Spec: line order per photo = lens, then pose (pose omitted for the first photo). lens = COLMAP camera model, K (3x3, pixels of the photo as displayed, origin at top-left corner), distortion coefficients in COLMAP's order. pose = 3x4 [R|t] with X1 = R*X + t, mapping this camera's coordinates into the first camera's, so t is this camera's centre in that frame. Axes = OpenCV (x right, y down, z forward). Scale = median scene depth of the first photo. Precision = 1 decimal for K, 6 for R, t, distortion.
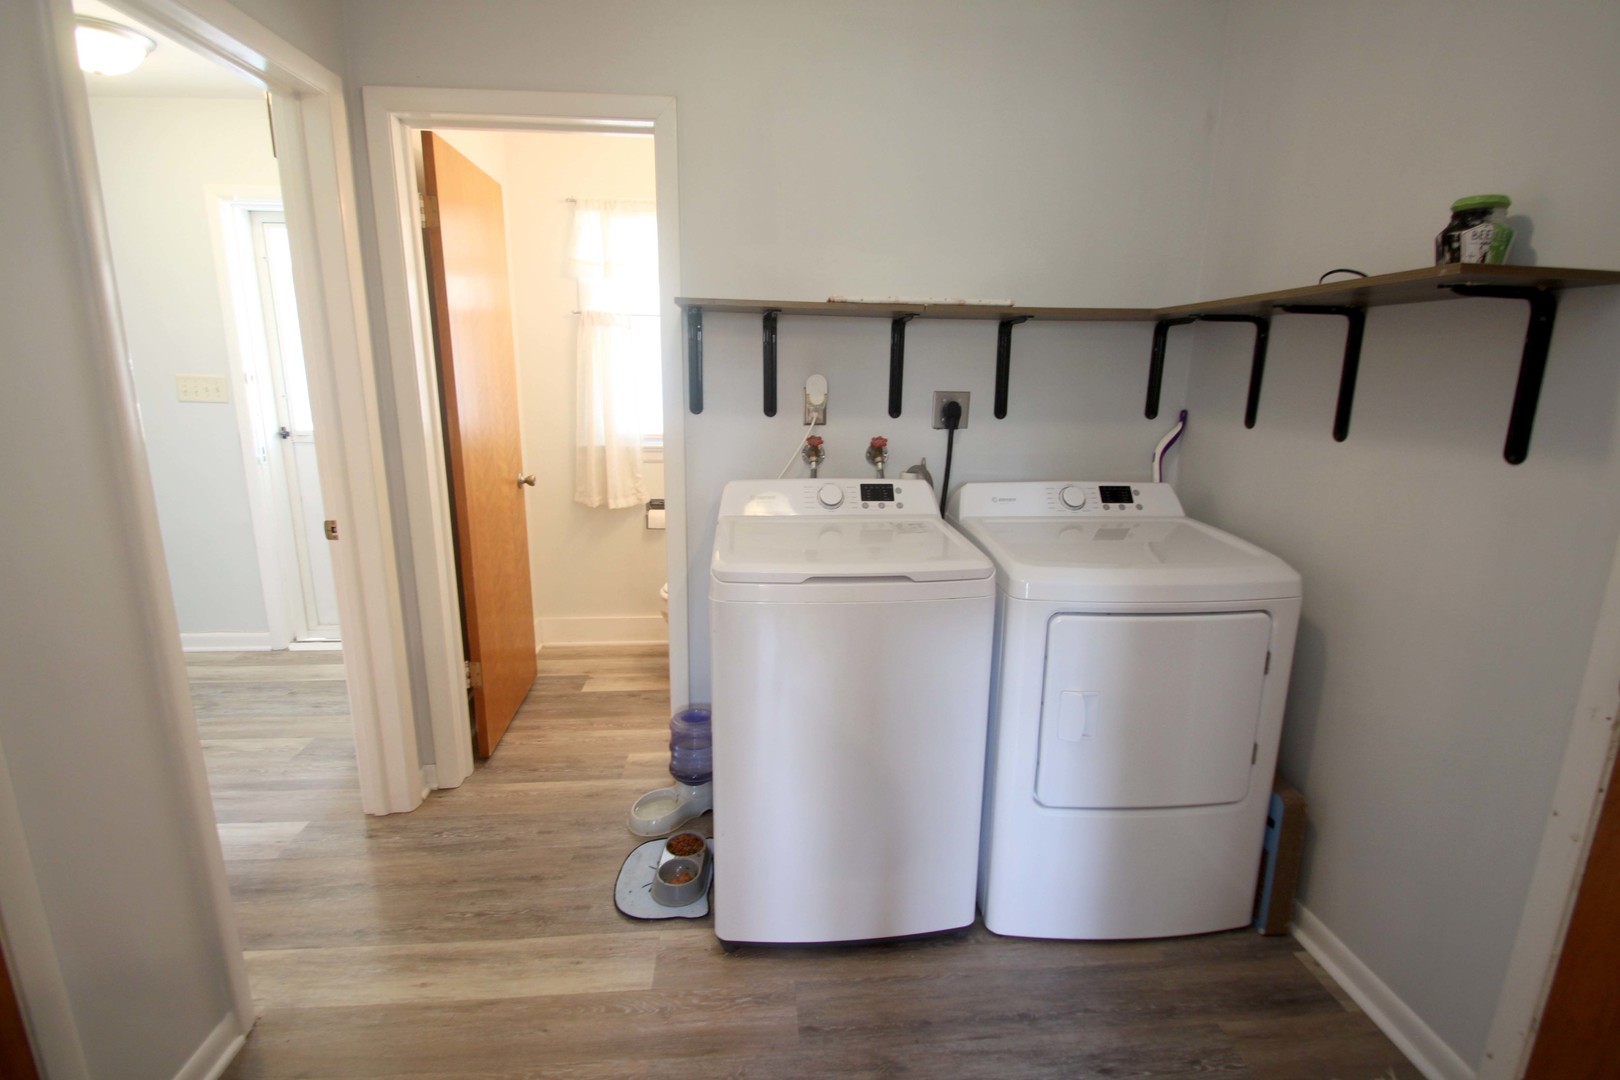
lens RADIAL K [[739.5, 0, 806.7], [0, 739.5, 526.5], [0, 0, 1]] dist [0.002890, -0.015815]
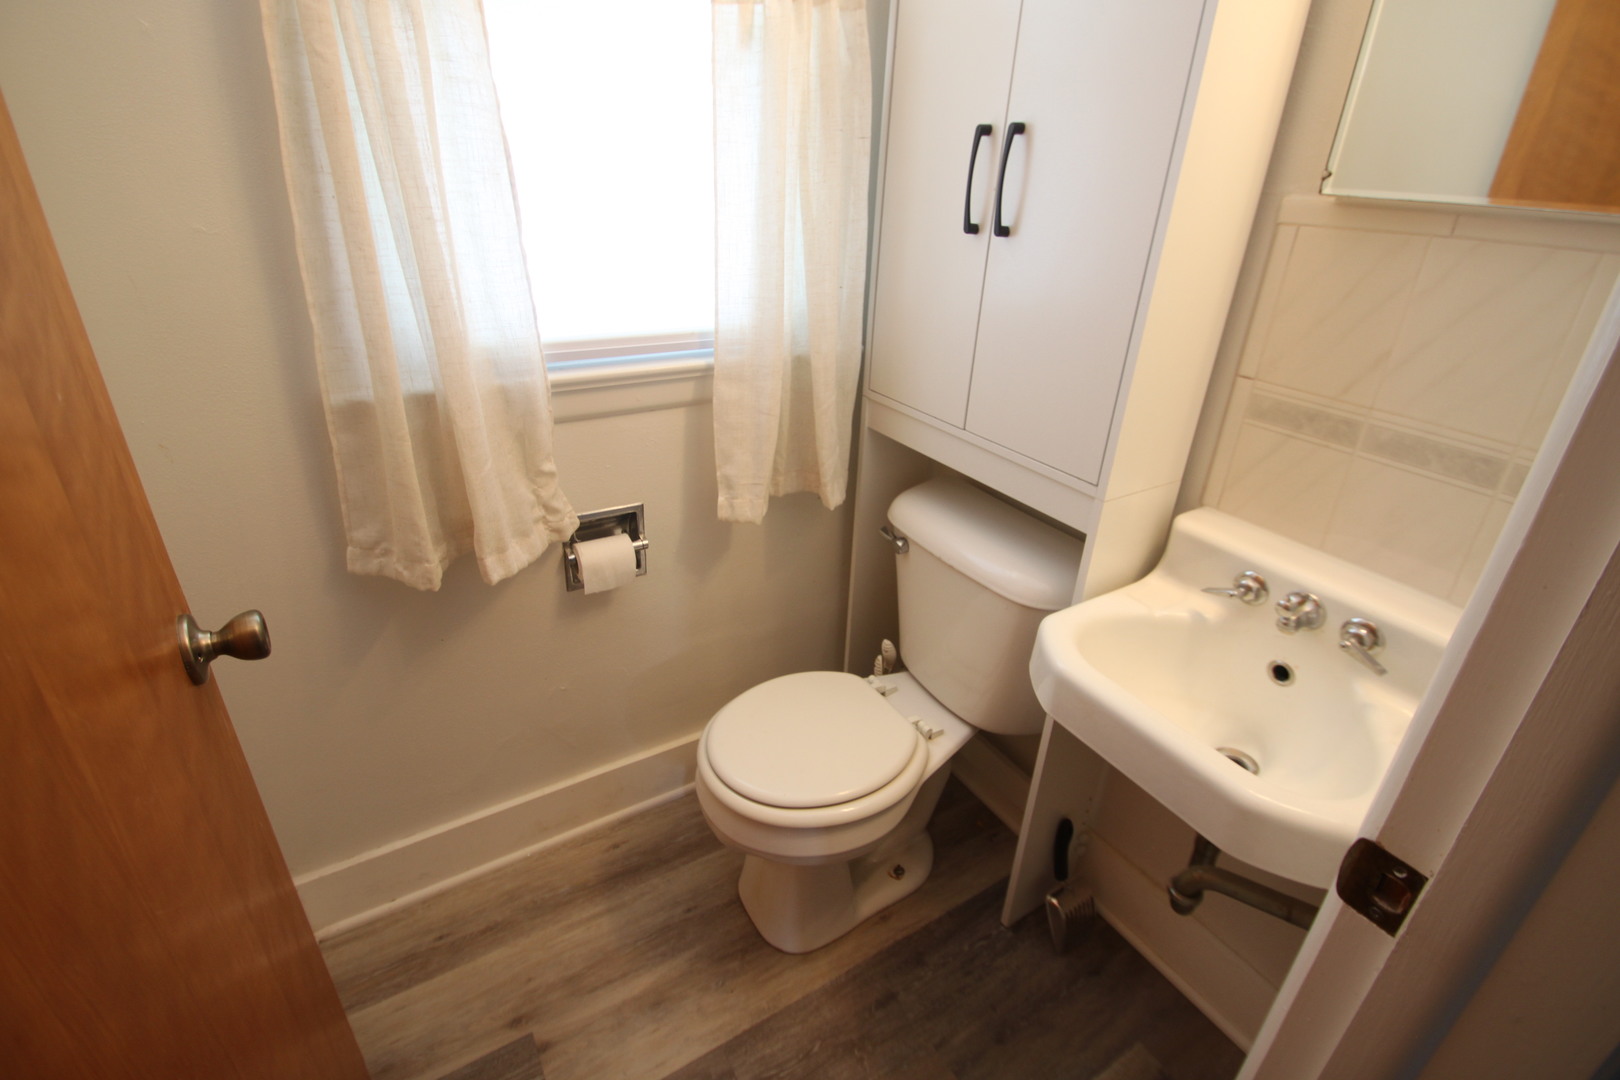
lens RADIAL K [[759.7, 0, 806.0], [0, 759.7, 523.4], [0, 0, 1]] dist [0.001949, -0.014473]
pose [[0.892837, -0.180163, 0.412774, -0.272307], [0.070725, 0.961219, 0.266564, -0.128603], [-0.444791, -0.208805, 0.870954, 0.641871]]
